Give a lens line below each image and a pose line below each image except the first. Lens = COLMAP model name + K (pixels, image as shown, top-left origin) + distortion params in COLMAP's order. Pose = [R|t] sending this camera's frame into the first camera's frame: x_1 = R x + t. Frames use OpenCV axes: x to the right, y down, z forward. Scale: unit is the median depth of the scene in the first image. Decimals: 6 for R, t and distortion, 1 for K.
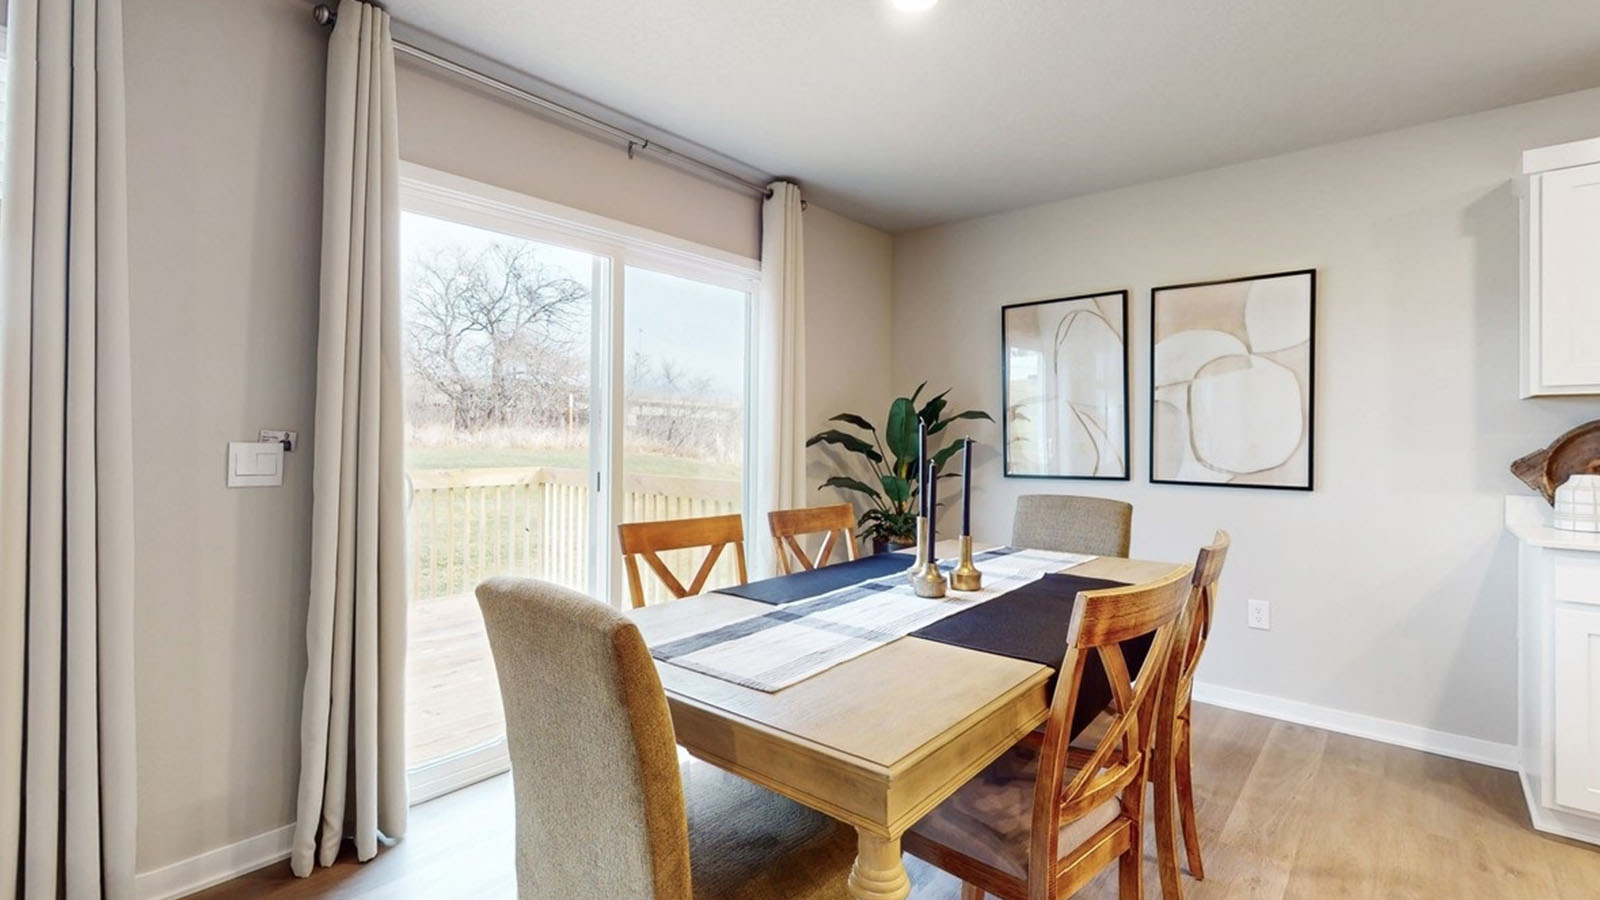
lens RADIAL K [[708.2, 0, 798.1], [0, 708.2, 439.7], [0, 0, 1]] dist [-0.000953, -0.001506]
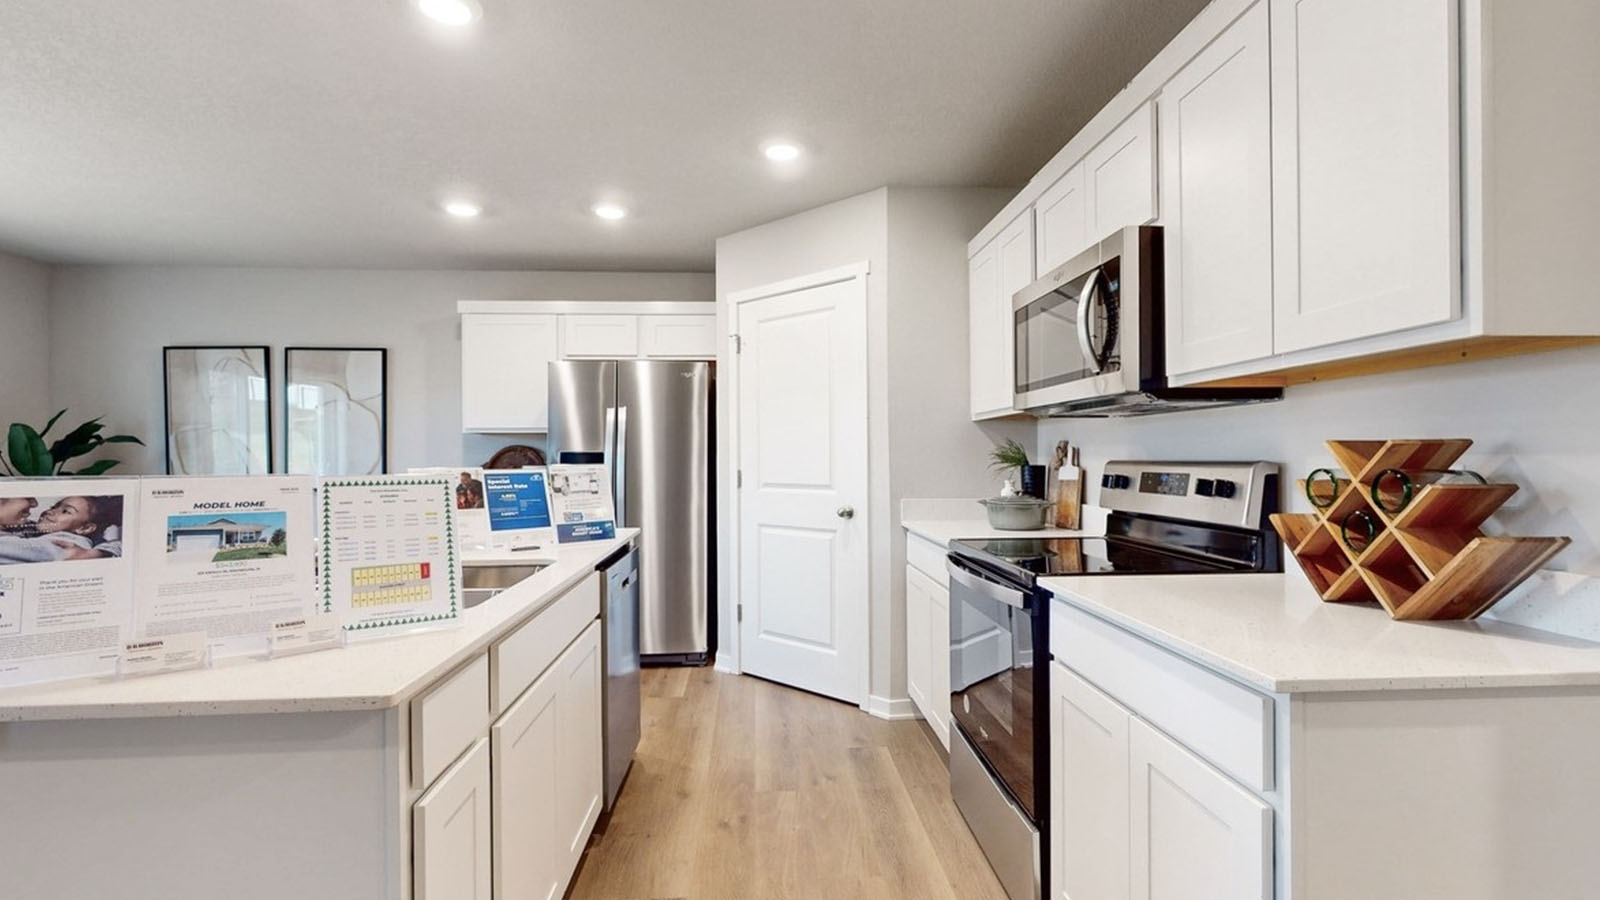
lens RADIAL K [[708.2, 0, 799.6], [0, 708.2, 453.6], [0, 0, 1]] dist [-0.000953, -0.001506]
pose [[0.728073, -0.005084, 0.685481, 0.391301], [0.008271, 0.999965, -0.001369, 0.000358], [-0.685450, 0.006666, 0.728089, -0.915468]]
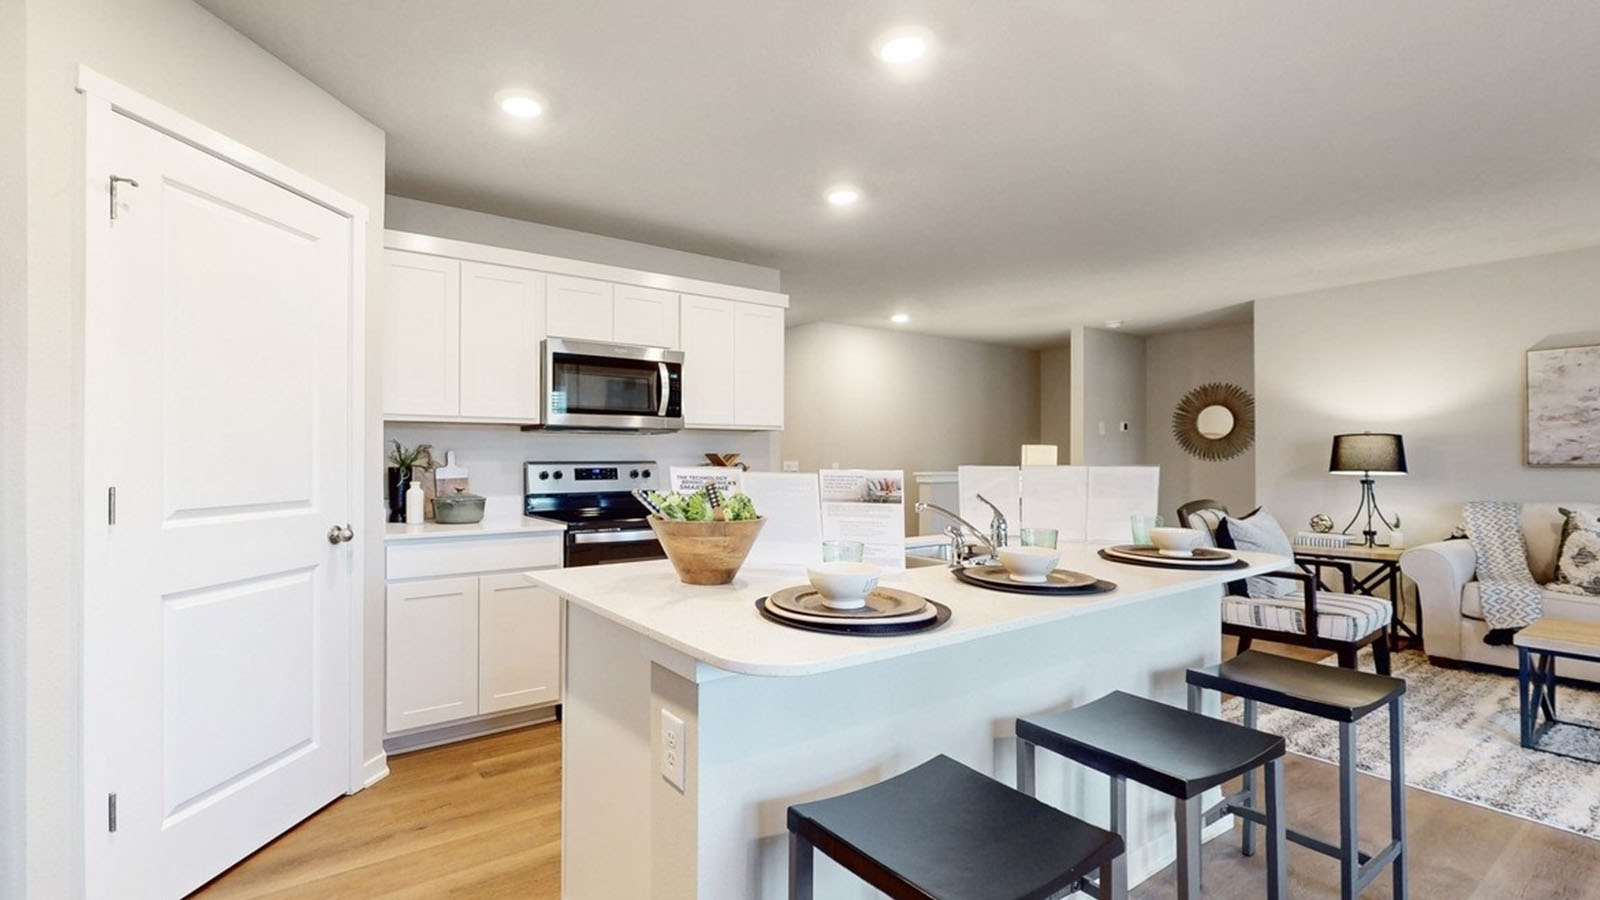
lens RADIAL K [[708.2, 0, 731.2], [0, 708.2, 450.4], [0, 0, 1]] dist [-0.000953, -0.001506]
pose [[-0.962512, -0.006539, 0.271160, 0.606239], [-0.009425, 0.999912, -0.009342, -0.000927], [-0.271075, -0.011547, -0.962489, 0.831091]]
